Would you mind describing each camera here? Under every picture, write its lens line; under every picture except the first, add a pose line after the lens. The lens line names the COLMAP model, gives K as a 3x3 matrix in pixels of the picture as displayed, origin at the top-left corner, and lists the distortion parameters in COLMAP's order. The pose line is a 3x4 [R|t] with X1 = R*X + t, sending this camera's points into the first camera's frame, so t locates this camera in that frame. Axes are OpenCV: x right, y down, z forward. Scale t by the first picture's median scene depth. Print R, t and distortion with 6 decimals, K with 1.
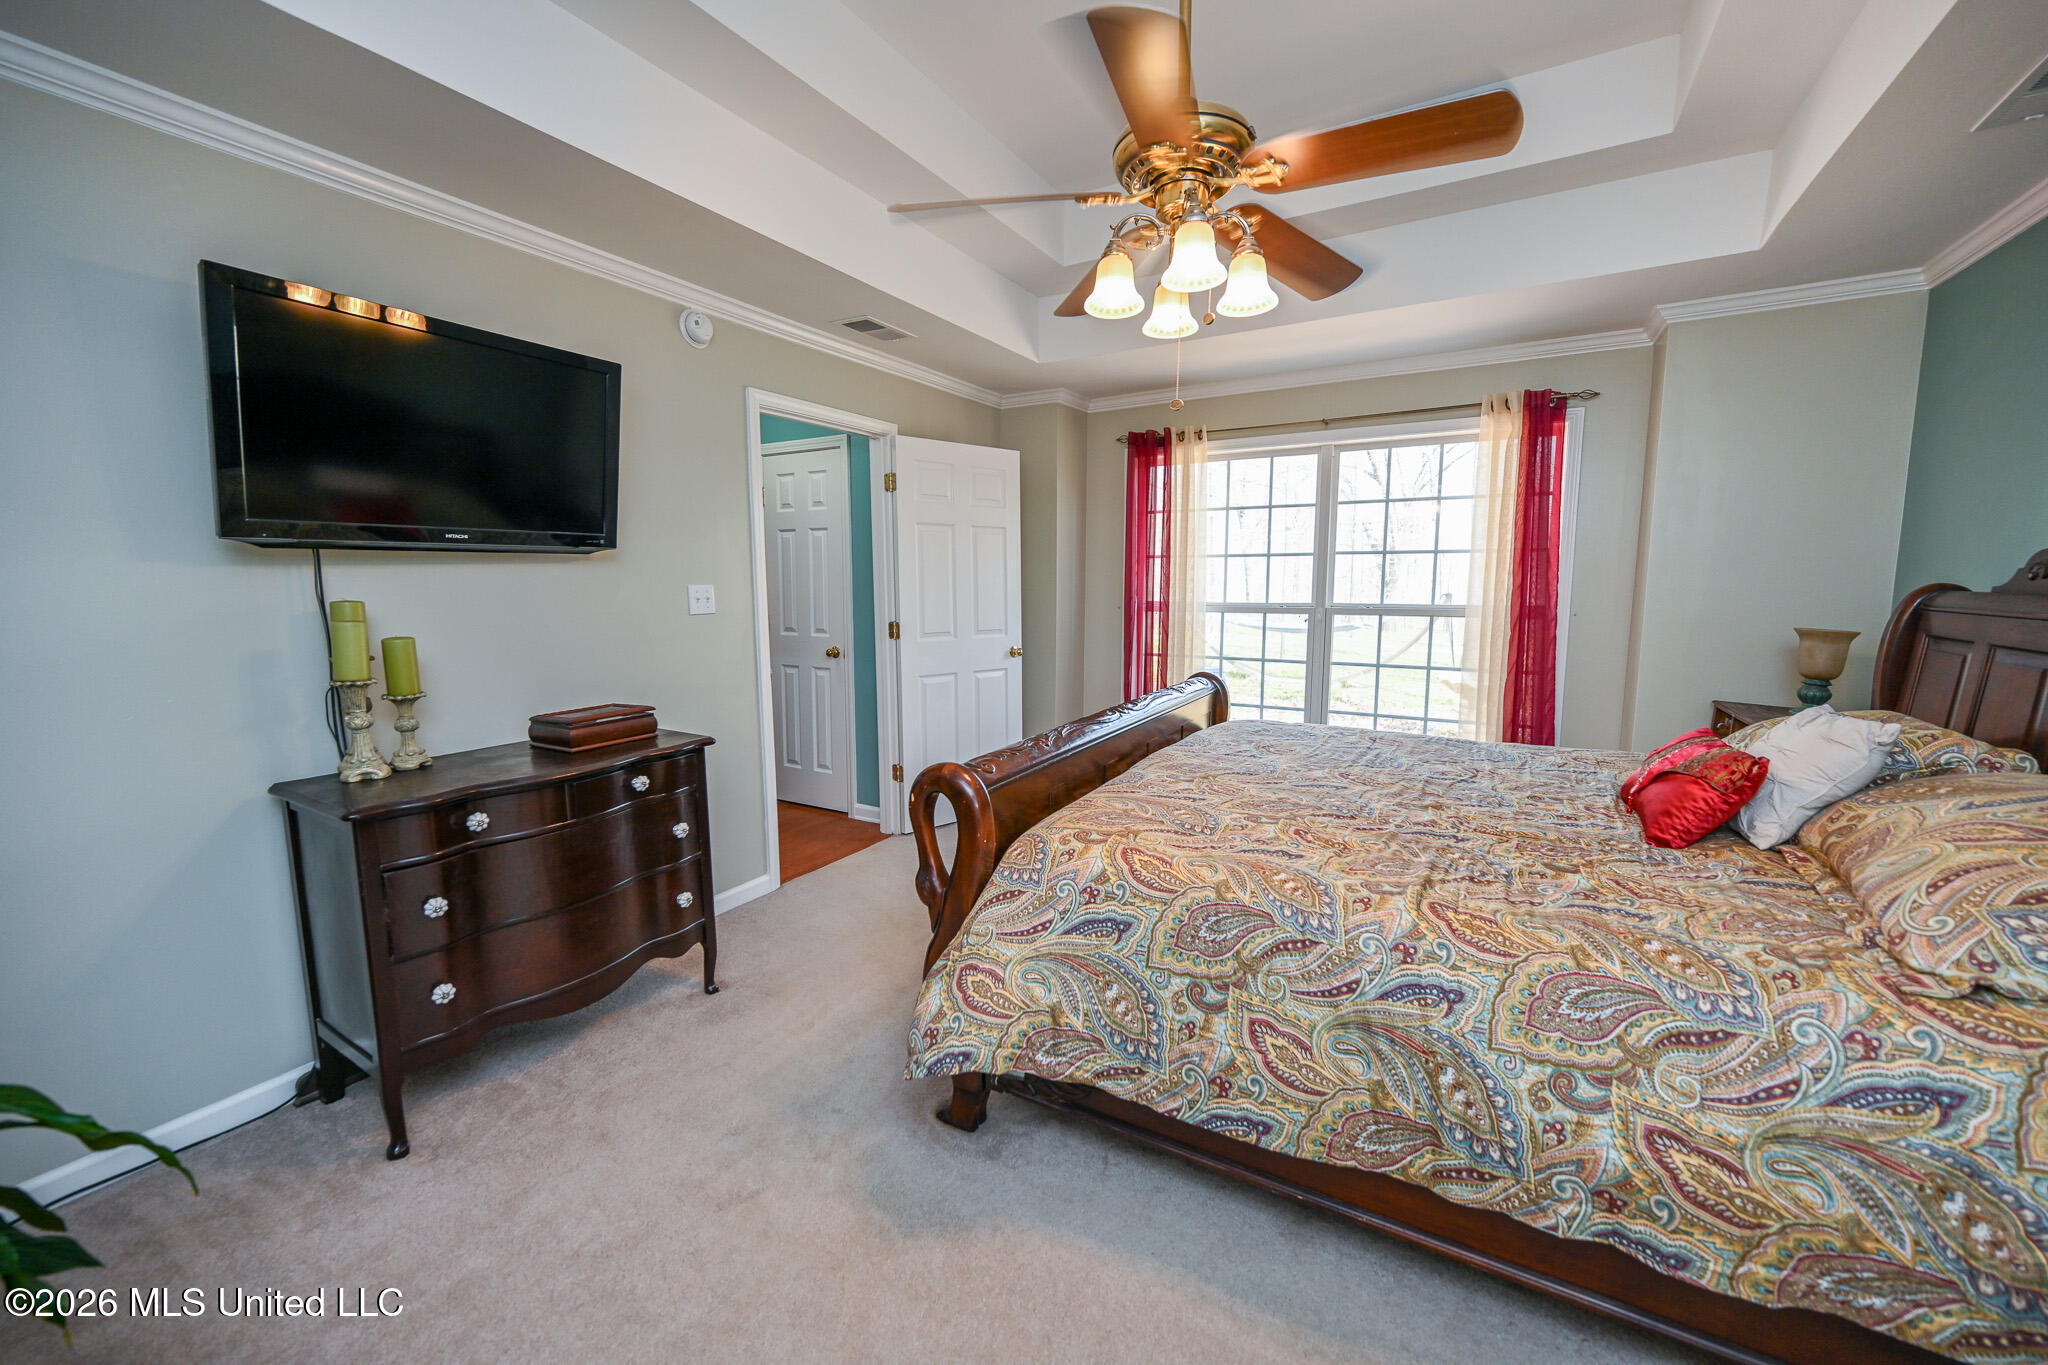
lens RADIAL K [[809.6, 0, 1026.1], [0, 809.6, 678.7], [0, 0, 1]] dist [0.000259, 0.000430]
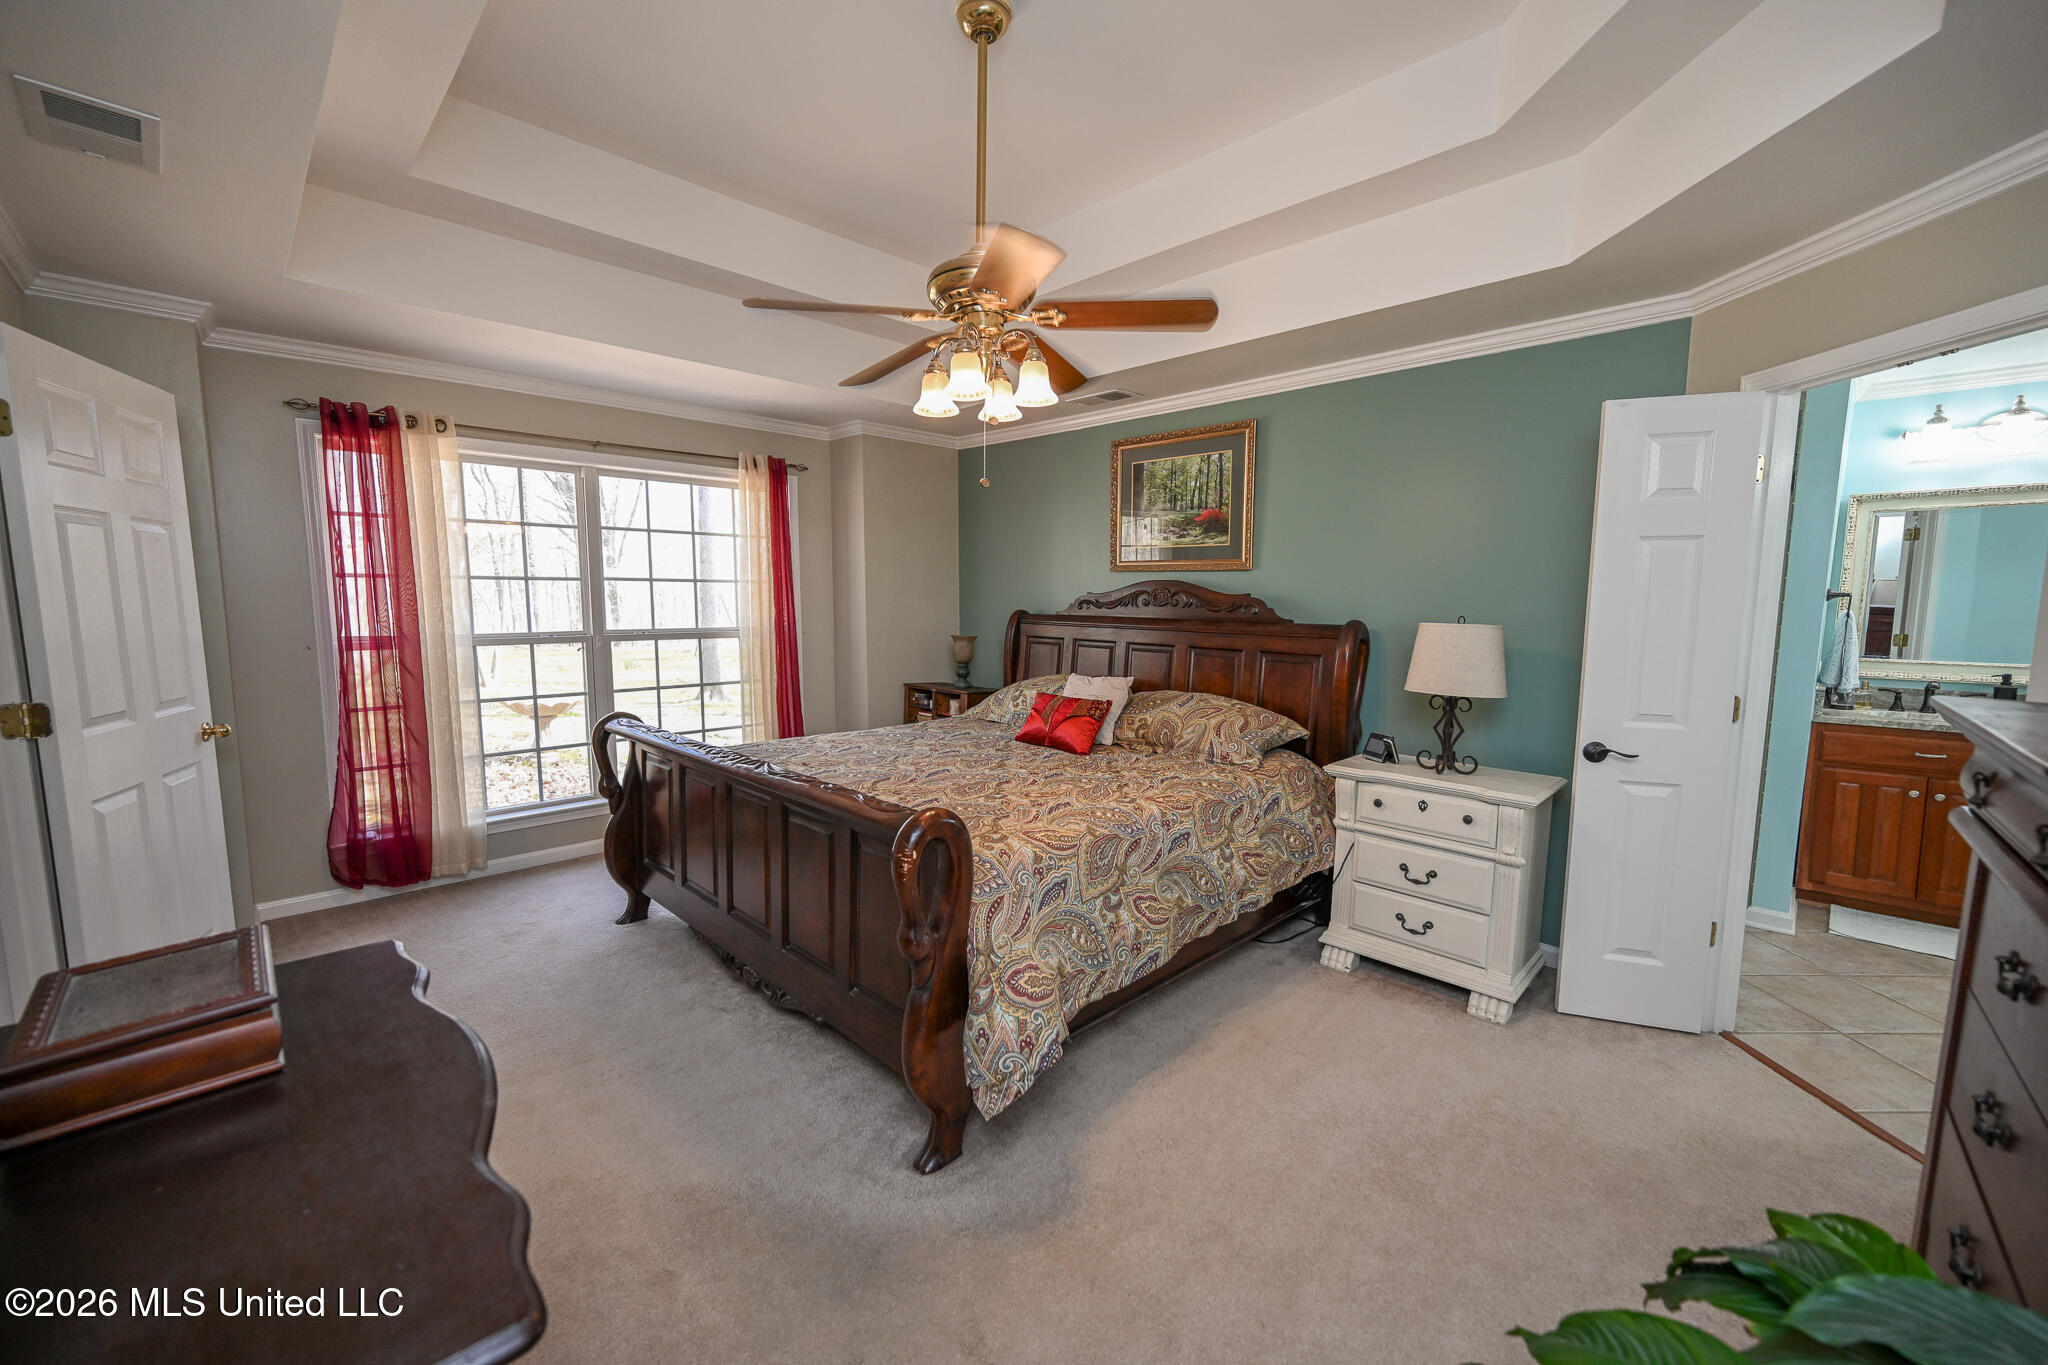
lens RADIAL K [[809.6, 0, 1030.5], [0, 809.6, 681.5], [0, 0, 1]] dist [0.000259, 0.000430]
pose [[0.256221, -0.101137, 0.961313, -0.539660], [0.110145, 0.991088, 0.074912, -0.060700], [-0.960322, 0.086690, 0.265077, 0.321374]]
